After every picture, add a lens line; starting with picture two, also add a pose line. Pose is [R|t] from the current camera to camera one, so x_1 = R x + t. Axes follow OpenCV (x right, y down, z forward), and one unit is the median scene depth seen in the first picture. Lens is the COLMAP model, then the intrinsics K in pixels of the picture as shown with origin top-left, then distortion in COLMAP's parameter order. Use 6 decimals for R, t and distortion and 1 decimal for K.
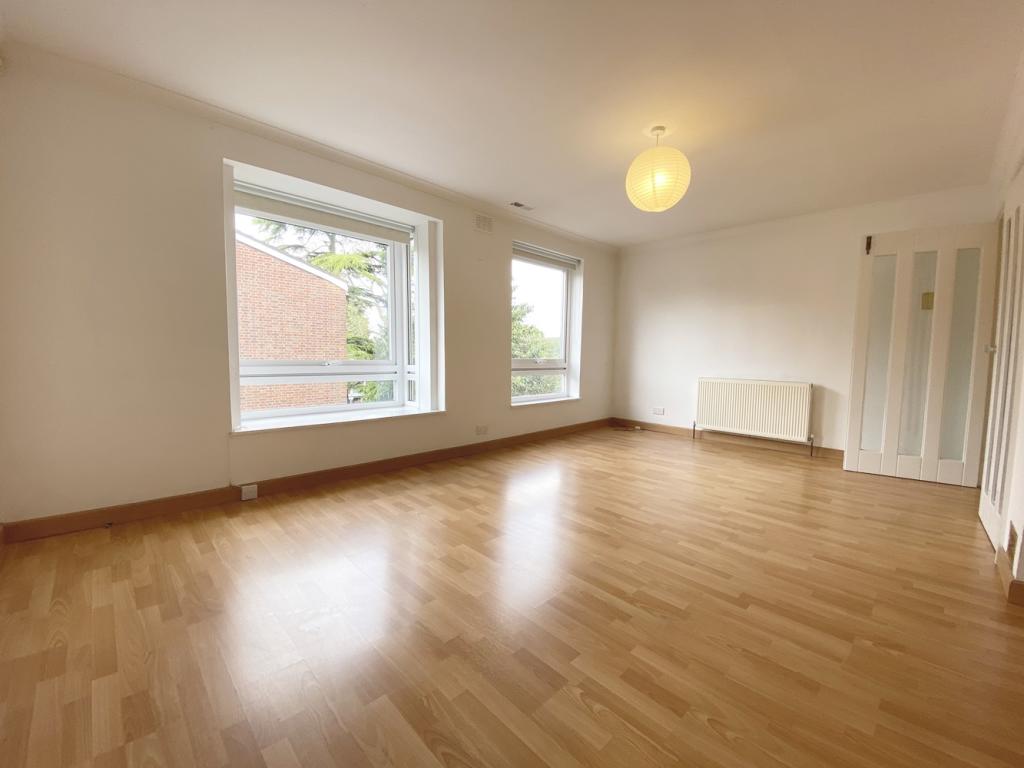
lens RADIAL K [[412.9, 0, 512.2], [0, 412.9, 382.1], [0, 0, 1]] dist [0.040027, -0.028494]
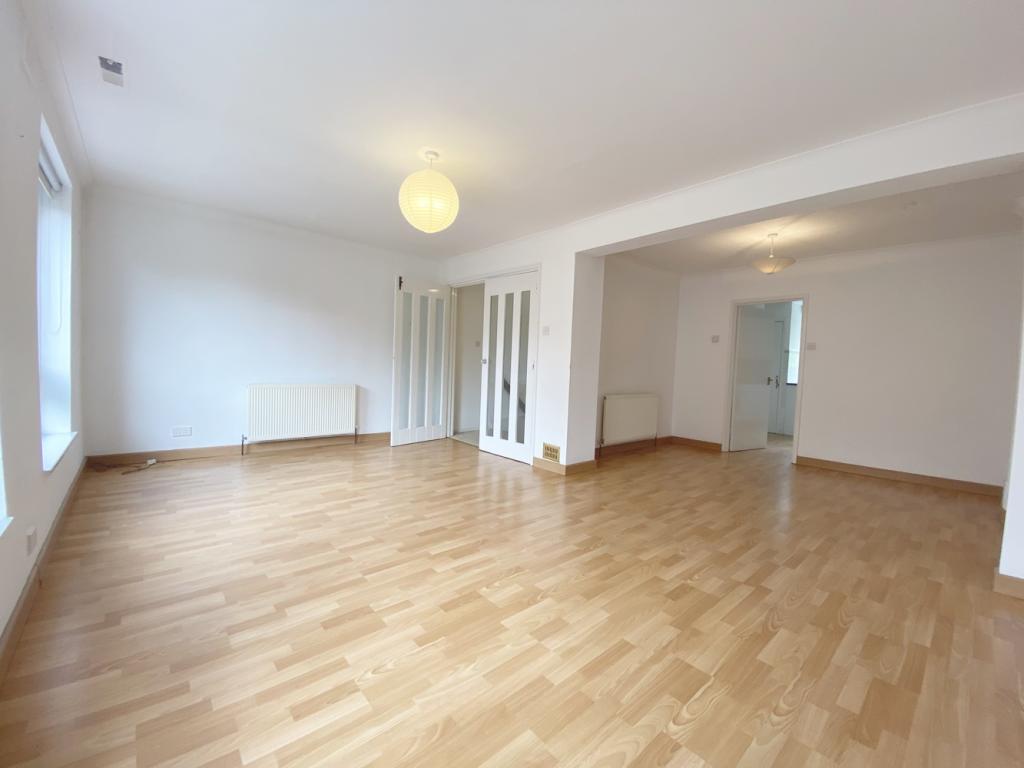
lens RADIAL K [[412.9, 0, 512.2], [0, 412.9, 382.1], [0, 0, 1]] dist [0.040027, -0.028494]
pose [[0.058263, -0.060649, 0.996457, -0.672213], [0.032783, 0.997731, 0.058810, -0.083095], [-0.997763, 0.029241, 0.060119, 0.703804]]
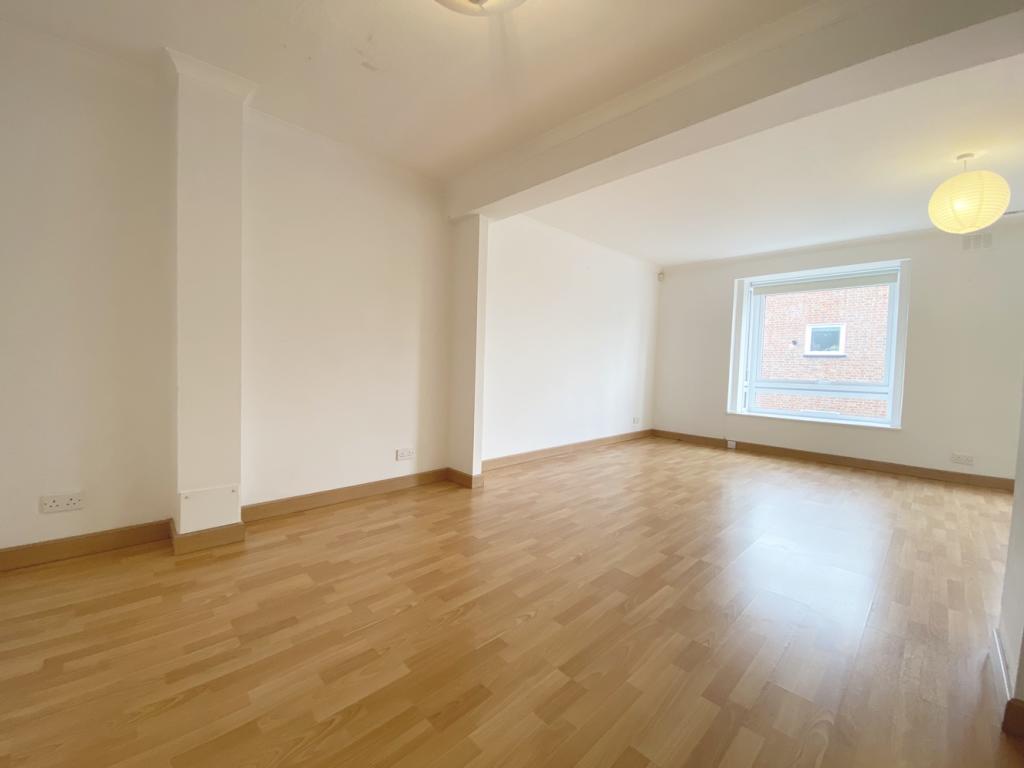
lens RADIAL K [[412.9, 0, 512.2], [0, 412.9, 382.1], [0, 0, 1]] dist [0.040027, -0.028494]
pose [[-0.002532, 0.016980, -0.999853, 1.268376], [-0.095497, 0.995282, 0.017144, 0.035257], [0.995427, 0.095526, -0.000899, -0.041294]]
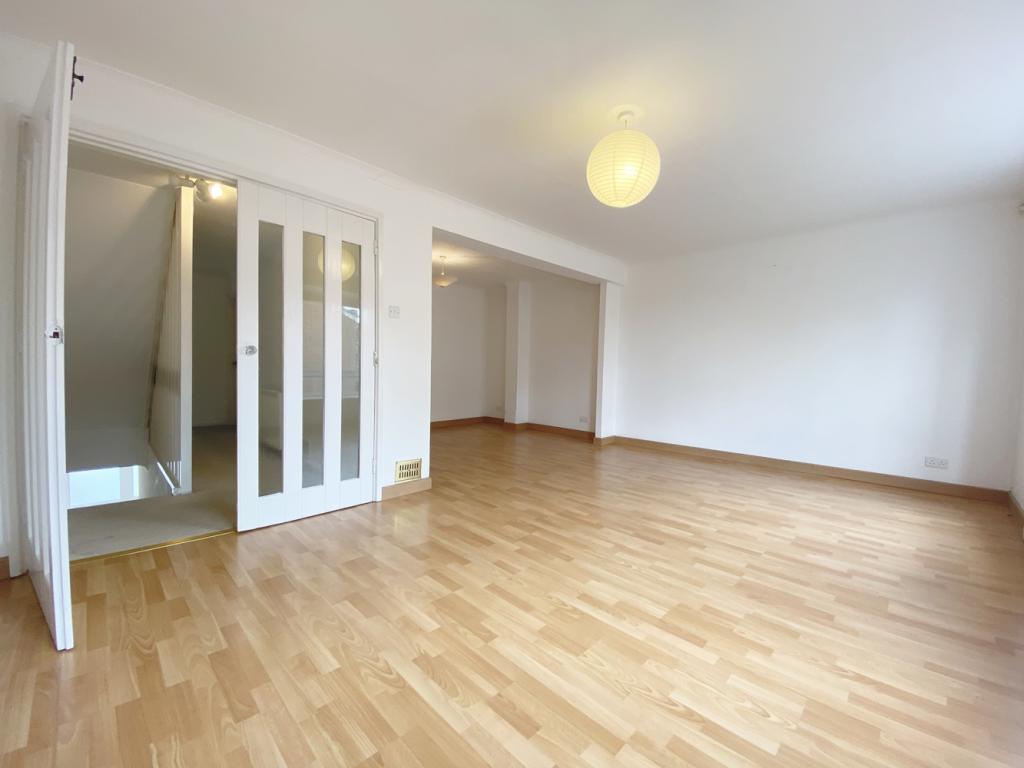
lens RADIAL K [[412.9, 0, 512.2], [0, 412.9, 382.1], [0, 0, 1]] dist [0.040027, -0.028494]
pose [[-0.998962, -0.043215, -0.014416, 0.540046], [-0.044447, 0.993953, 0.100404, -0.116425], [0.009989, 0.100941, -0.994842, 1.804994]]
